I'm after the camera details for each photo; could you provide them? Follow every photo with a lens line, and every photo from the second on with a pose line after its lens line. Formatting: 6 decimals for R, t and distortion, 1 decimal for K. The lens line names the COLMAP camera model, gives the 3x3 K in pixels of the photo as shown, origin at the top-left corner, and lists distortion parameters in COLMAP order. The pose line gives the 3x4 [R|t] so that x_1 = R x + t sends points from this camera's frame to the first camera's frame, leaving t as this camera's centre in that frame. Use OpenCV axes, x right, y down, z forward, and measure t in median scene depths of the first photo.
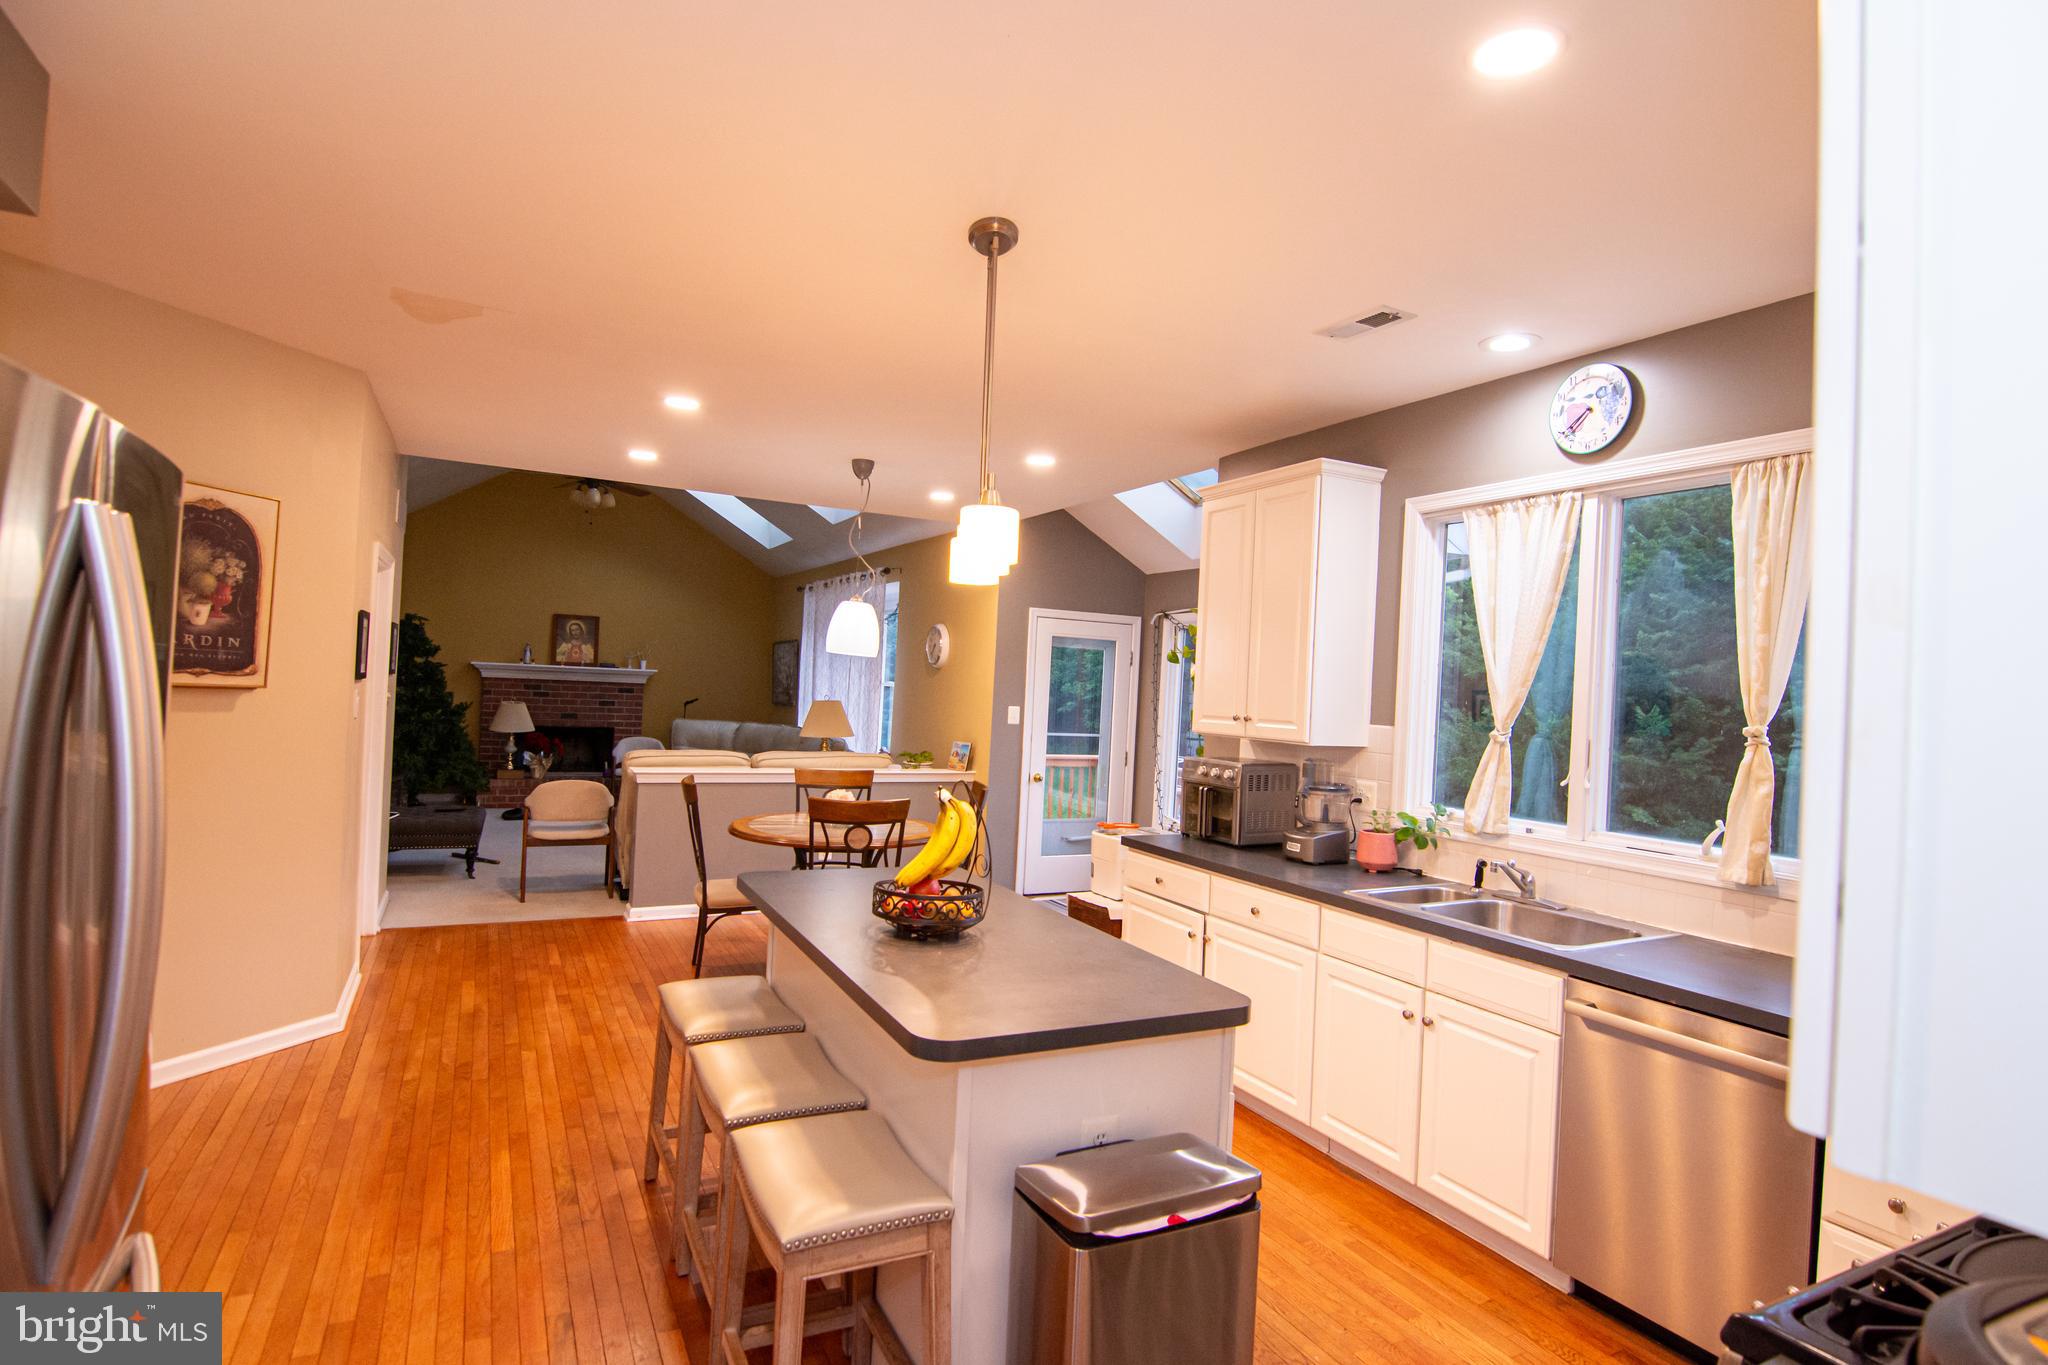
lens RADIAL K [[1040.5, 0, 1023.5], [0, 1040.5, 680.5], [0, 0, 1]] dist [-0.003697, -0.000413]
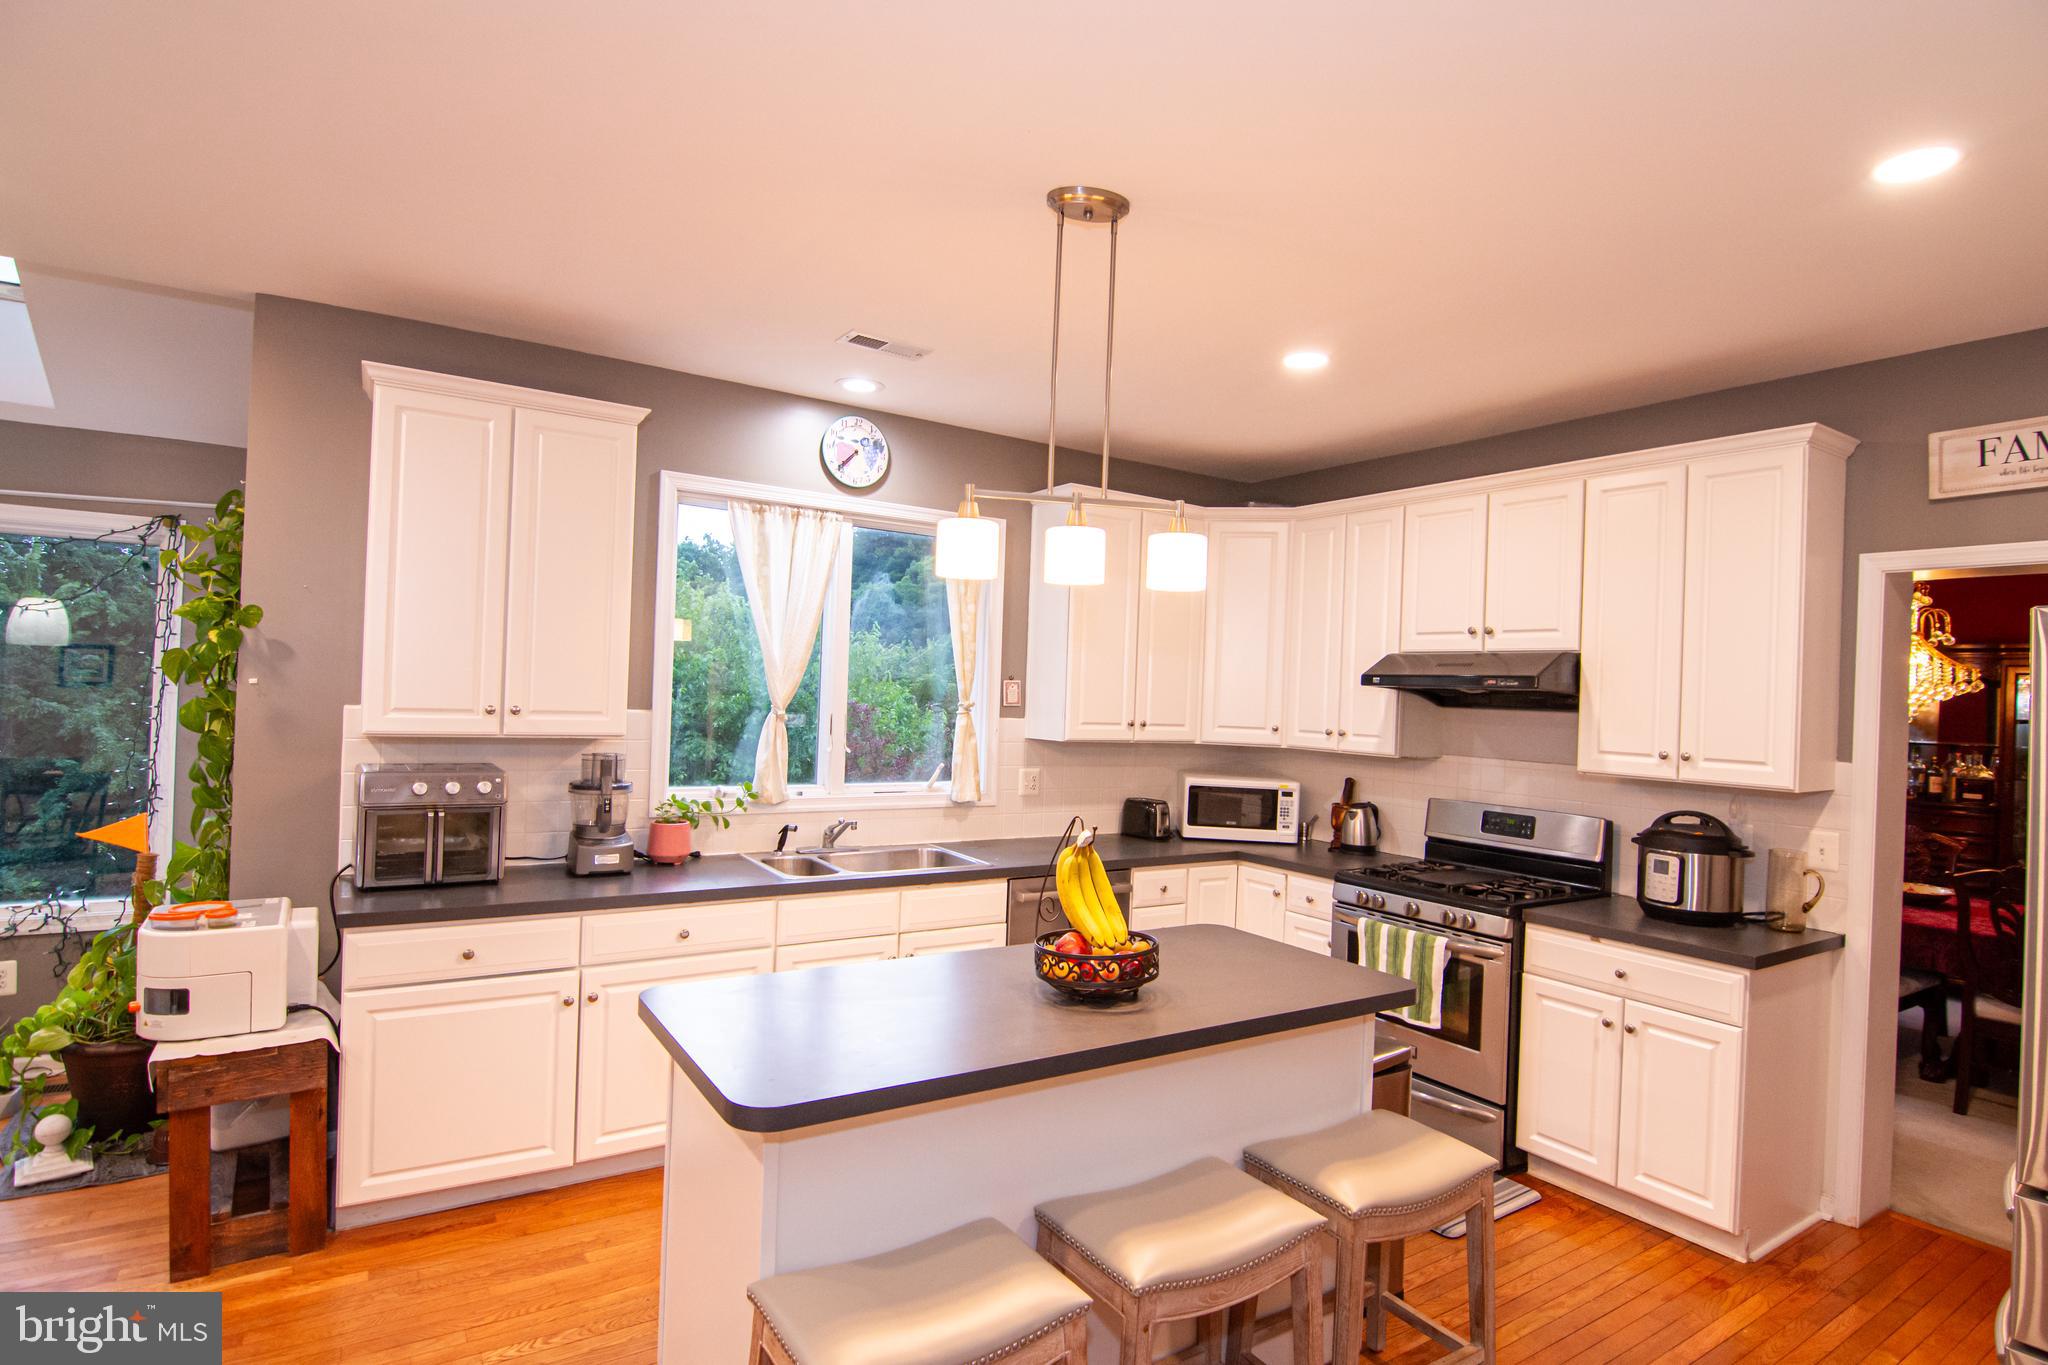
lens RADIAL K [[1040.5, 0, 1025.6], [0, 1040.5, 695.0], [0, 0, 1]] dist [-0.003697, -0.000413]
pose [[-0.088631, -0.054927, 0.994549, -0.740316], [-0.054359, 0.997257, 0.050233, -0.042593], [-0.994580, -0.049611, -0.091374, 0.896958]]
